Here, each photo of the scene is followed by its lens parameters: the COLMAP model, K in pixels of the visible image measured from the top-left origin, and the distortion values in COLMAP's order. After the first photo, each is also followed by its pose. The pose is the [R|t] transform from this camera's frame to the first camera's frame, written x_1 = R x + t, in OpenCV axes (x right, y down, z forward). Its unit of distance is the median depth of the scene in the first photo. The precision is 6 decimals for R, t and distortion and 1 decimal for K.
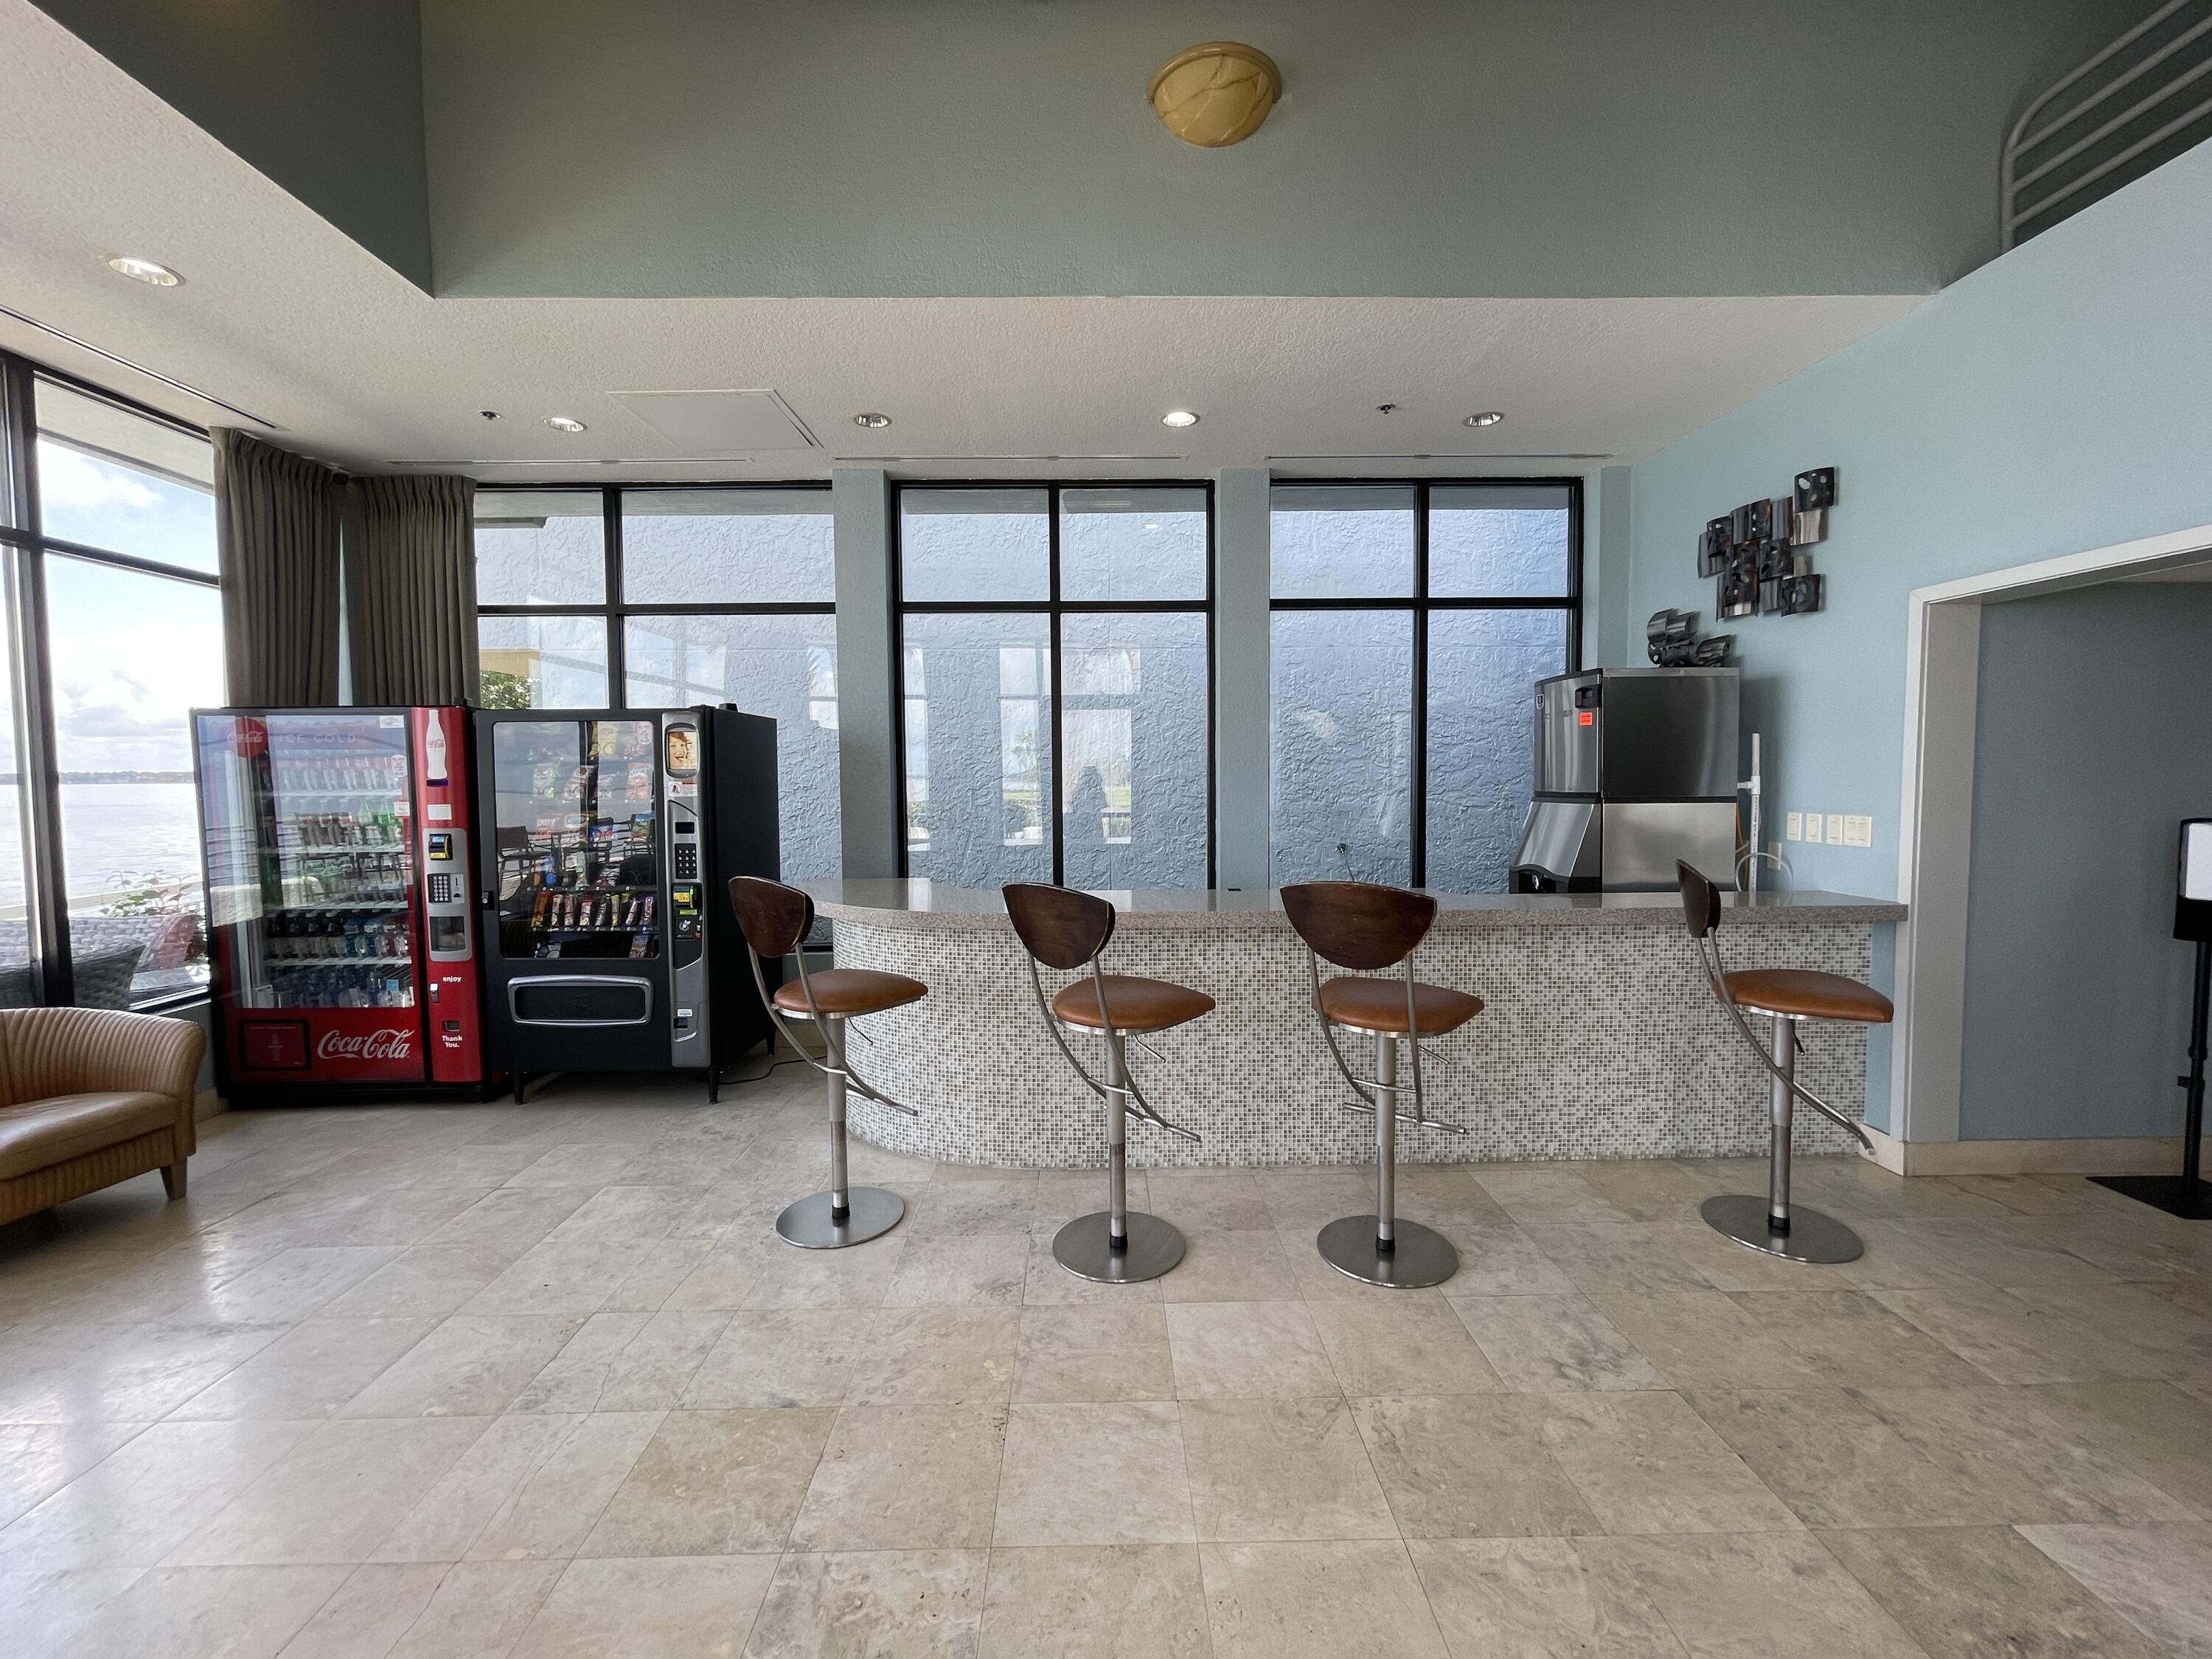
lens RADIAL K [[892.5, 0, 1106.0], [0, 892.5, 829.5], [0, 0, 1]] dist [-0.001746, 0.000806]
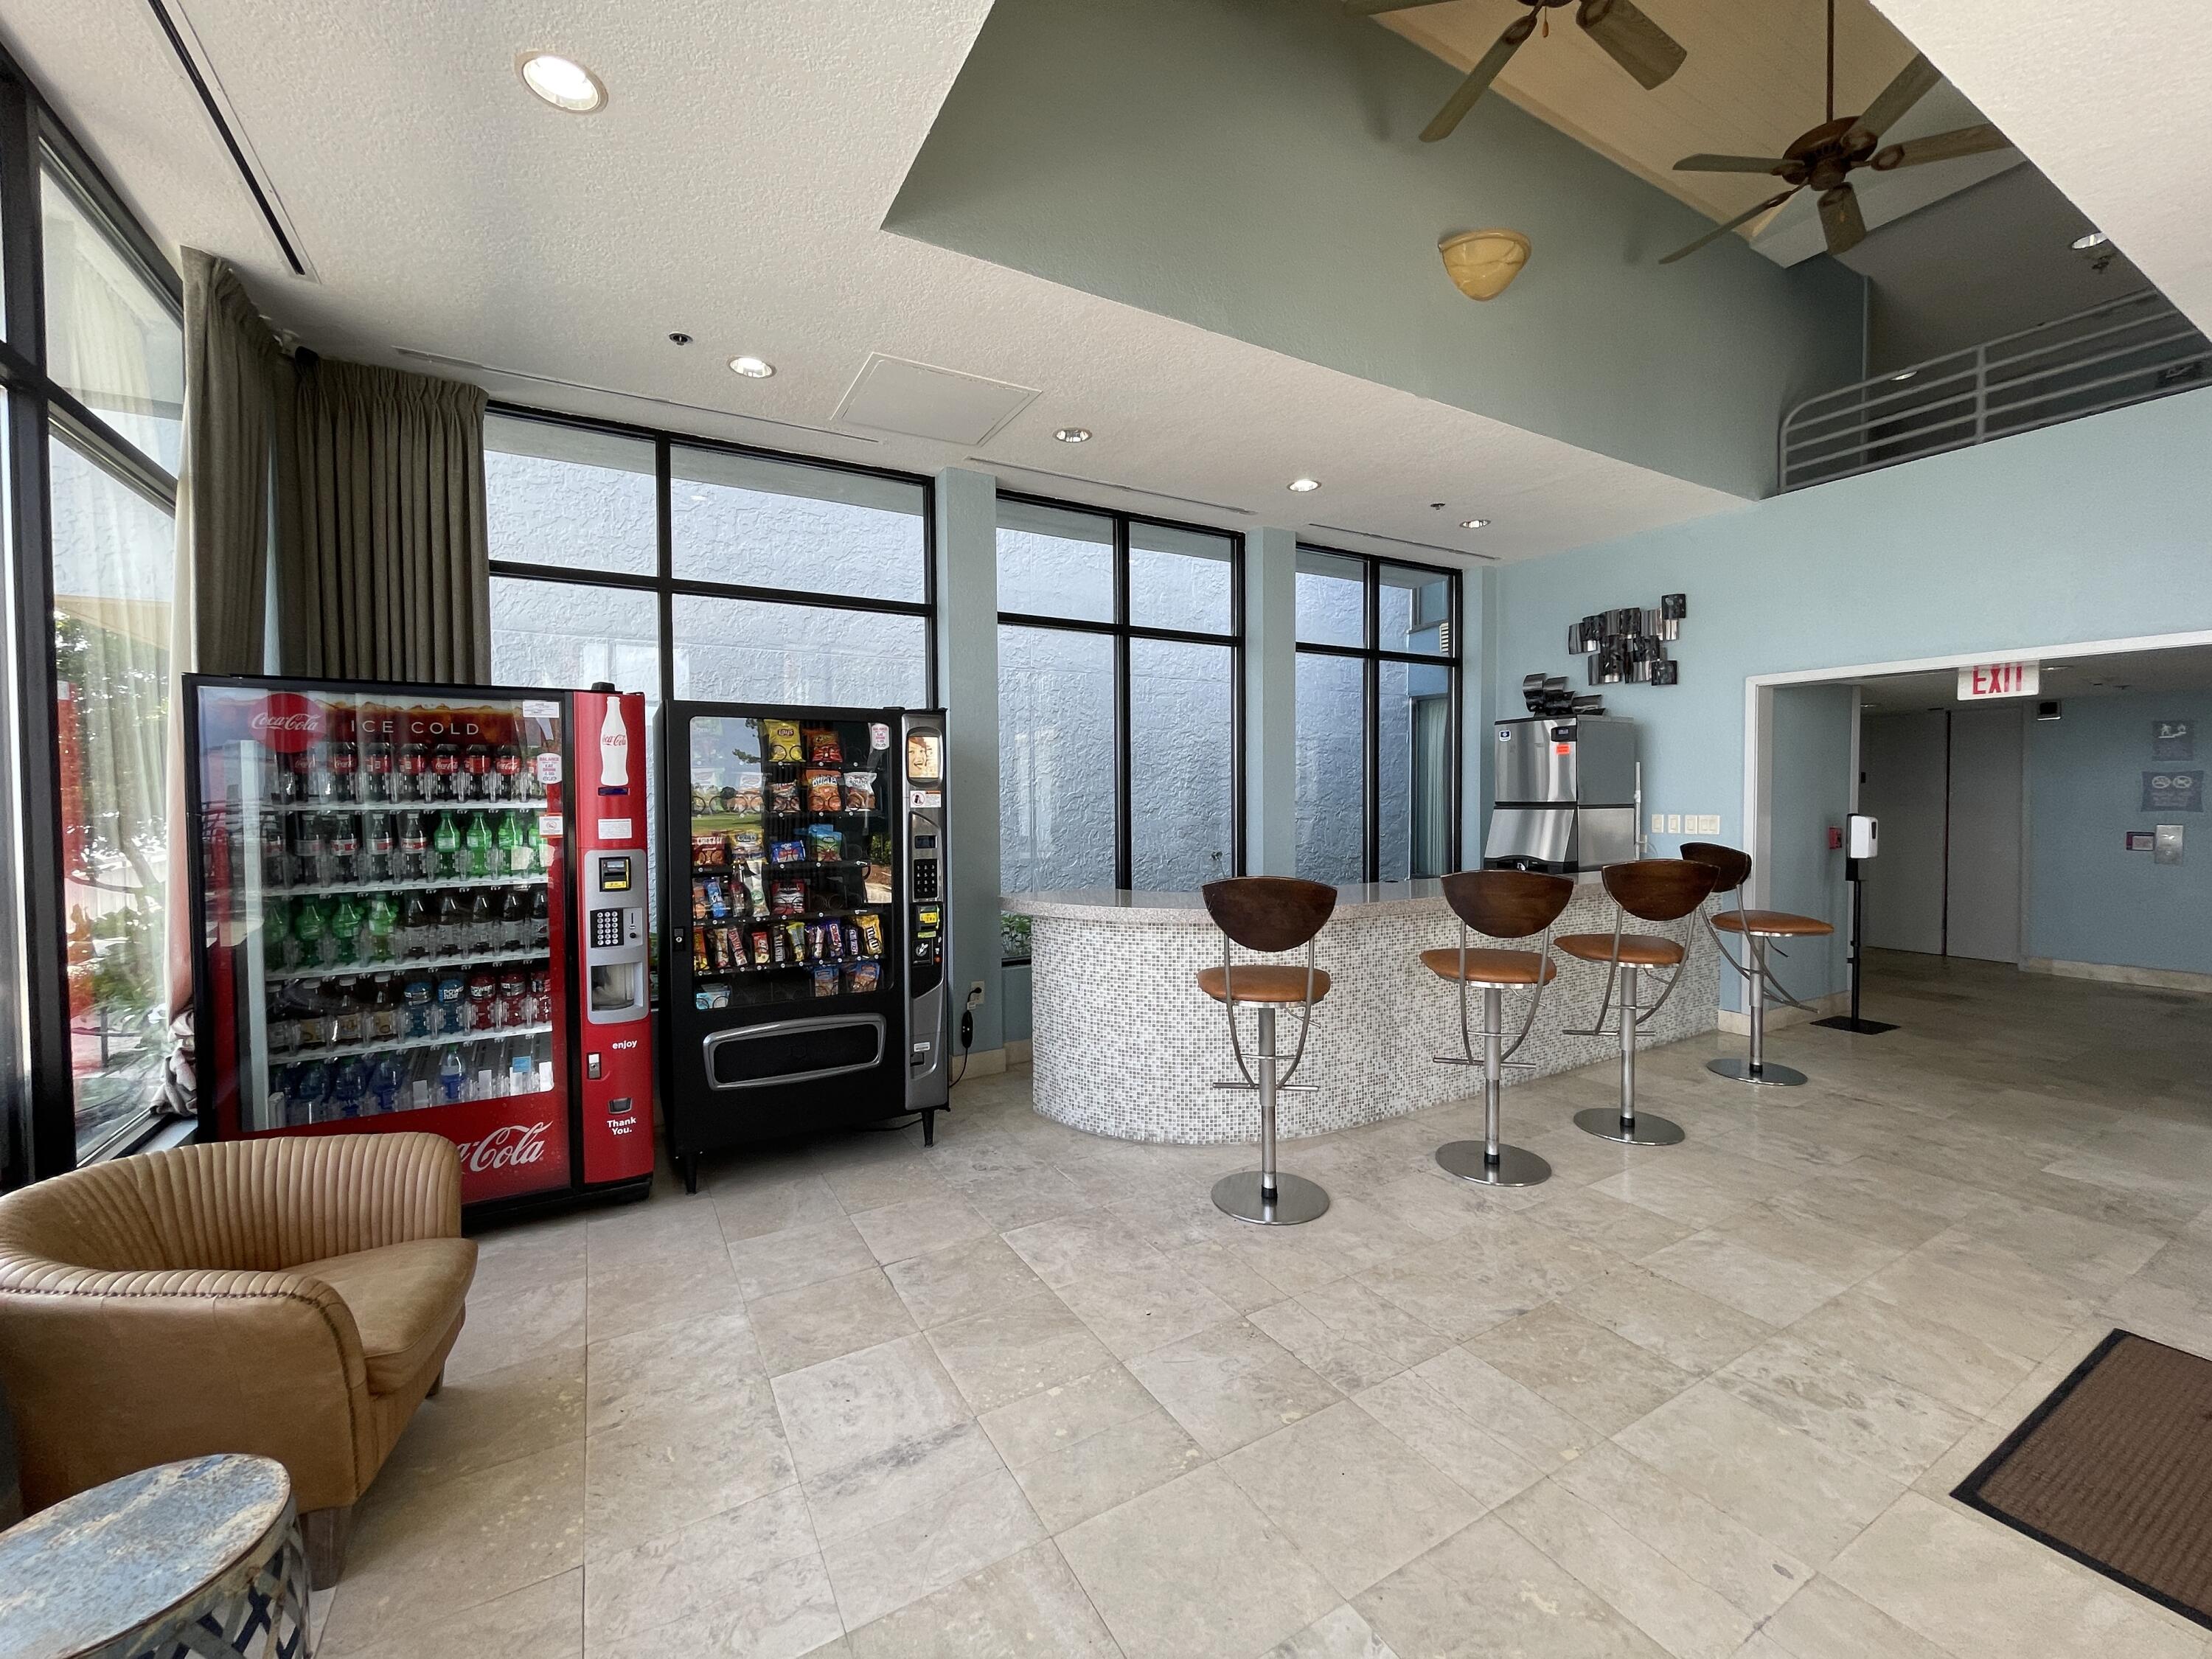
lens RADIAL K [[892.5, 0, 1106.0], [0, 892.5, 829.5], [0, 0, 1]] dist [-0.001746, 0.000806]
pose [[0.874744, -0.015951, 0.484323, -0.743552], [0.029150, 0.999380, -0.019735, 0.008791], [-0.483708, 0.031381, 0.874667, 0.115485]]
